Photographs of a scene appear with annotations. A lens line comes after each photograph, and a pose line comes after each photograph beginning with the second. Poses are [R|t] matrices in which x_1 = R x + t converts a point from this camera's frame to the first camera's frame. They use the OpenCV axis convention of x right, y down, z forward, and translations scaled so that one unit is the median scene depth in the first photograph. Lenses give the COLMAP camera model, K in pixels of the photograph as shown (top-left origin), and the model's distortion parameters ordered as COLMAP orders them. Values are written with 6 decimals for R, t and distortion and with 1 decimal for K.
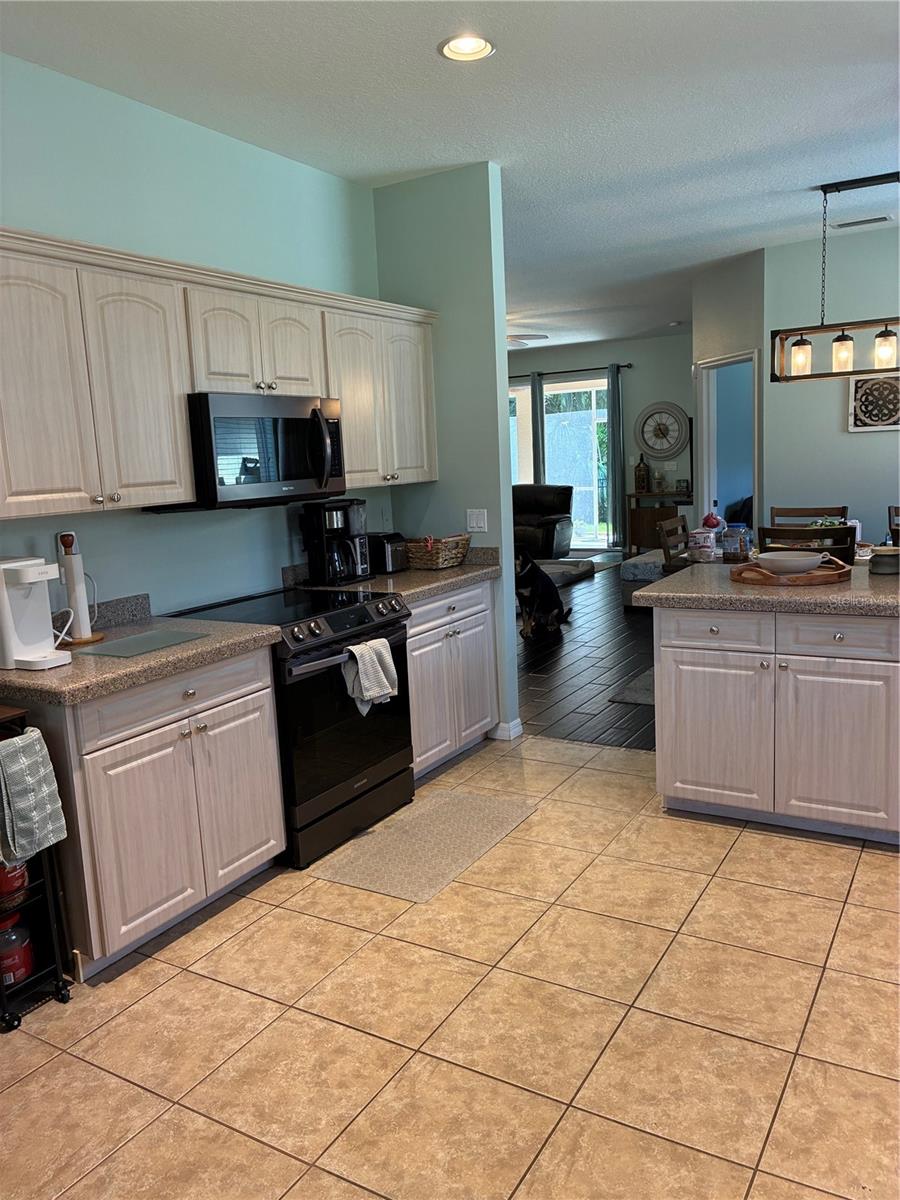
lens RADIAL K [[907.2, 0, 450.0], [0, 907.2, 600.0], [0, 0, 1]] dist [0.029636, -0.004785]
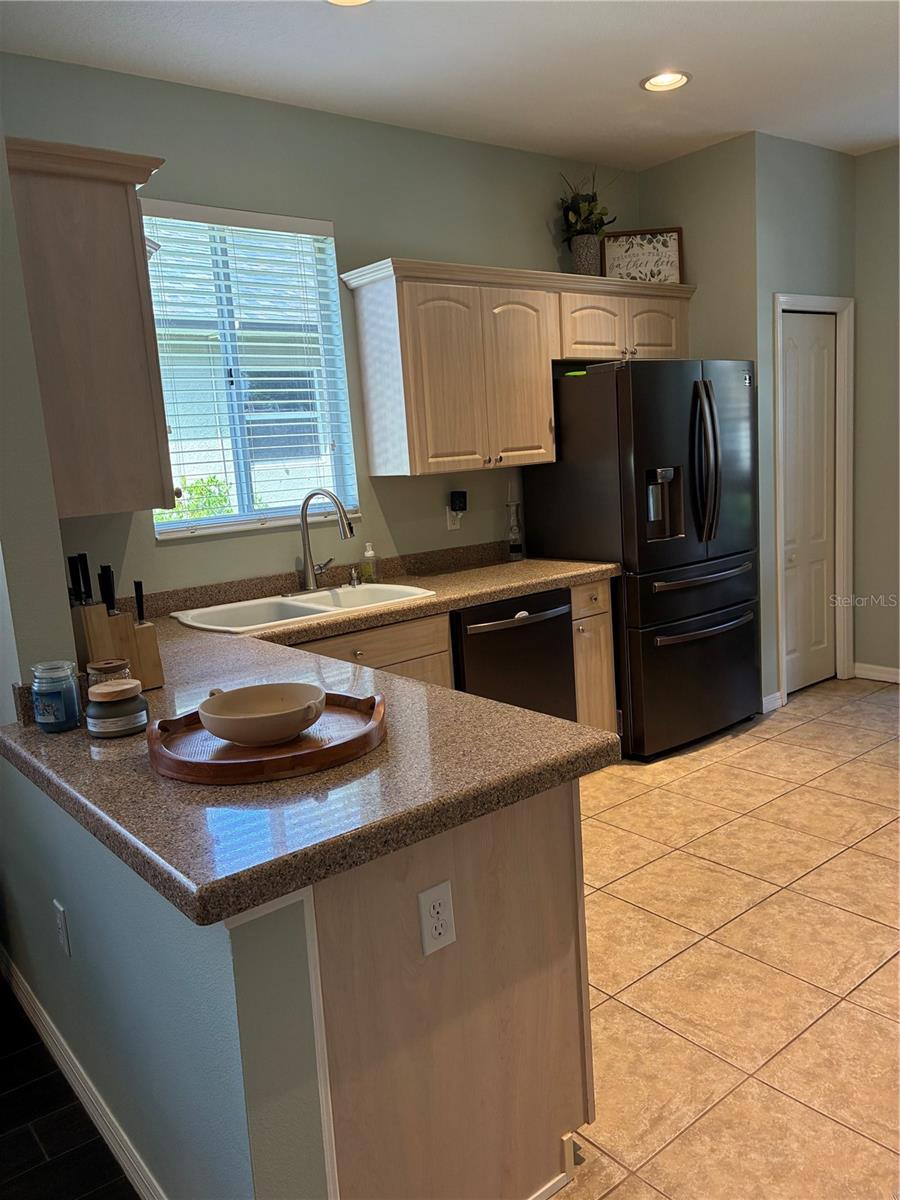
lens RADIAL K [[907.2, 0, 450.0], [0, 907.2, 600.0], [0, 0, 1]] dist [0.029636, -0.004785]
pose [[-0.931099, 0.057345, 0.360230, 0.144163], [0.171139, 0.940801, 0.292582, -0.317317], [-0.322127, 0.334073, -0.885793, 1.956498]]
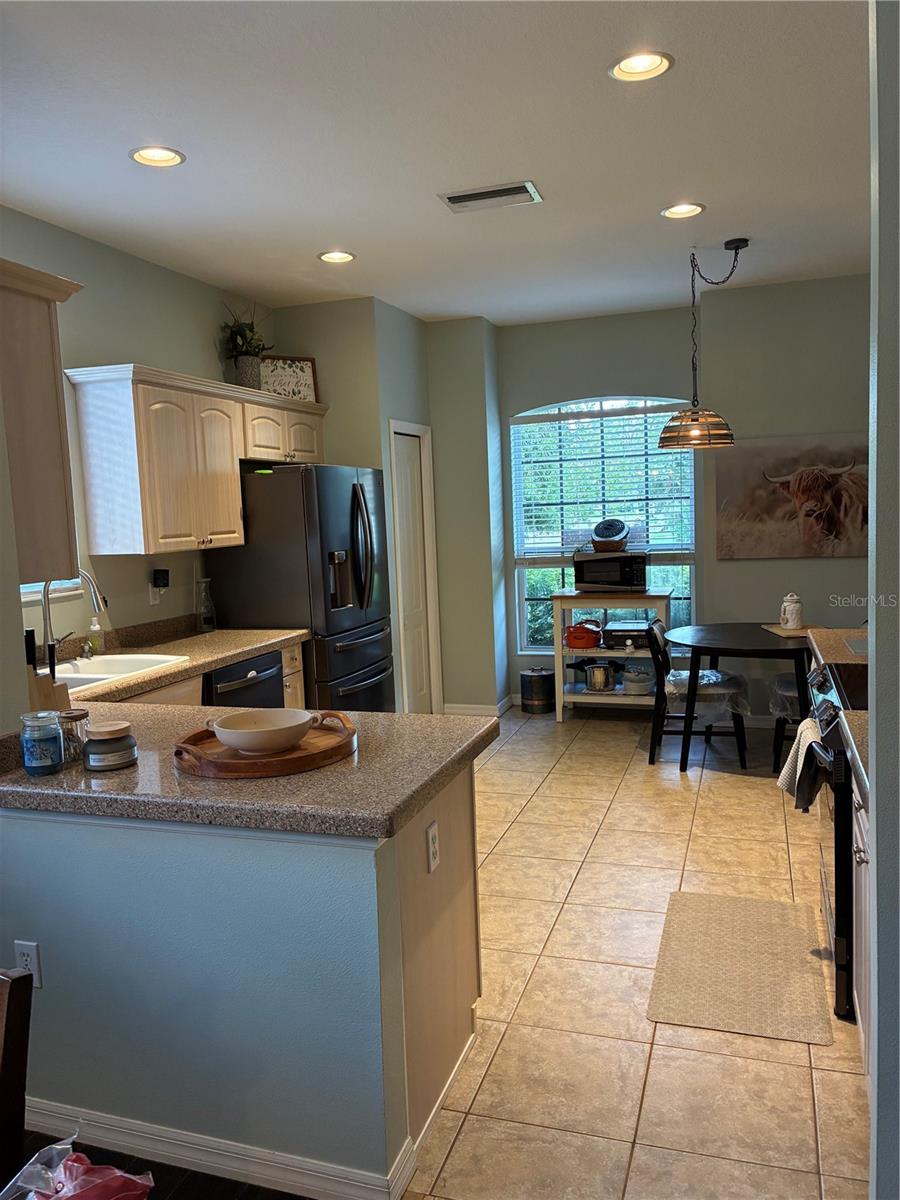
lens RADIAL K [[909.9, 0, 450.0], [0, 909.9, 600.0], [0, 0, 1]] dist [0.052066, -0.001060]
pose [[-0.972860, 0.109471, -0.203862, 0.522565], [0.052126, 0.962049, 0.267853, -0.417130], [0.225448, 0.249957, -0.941645, 2.284802]]
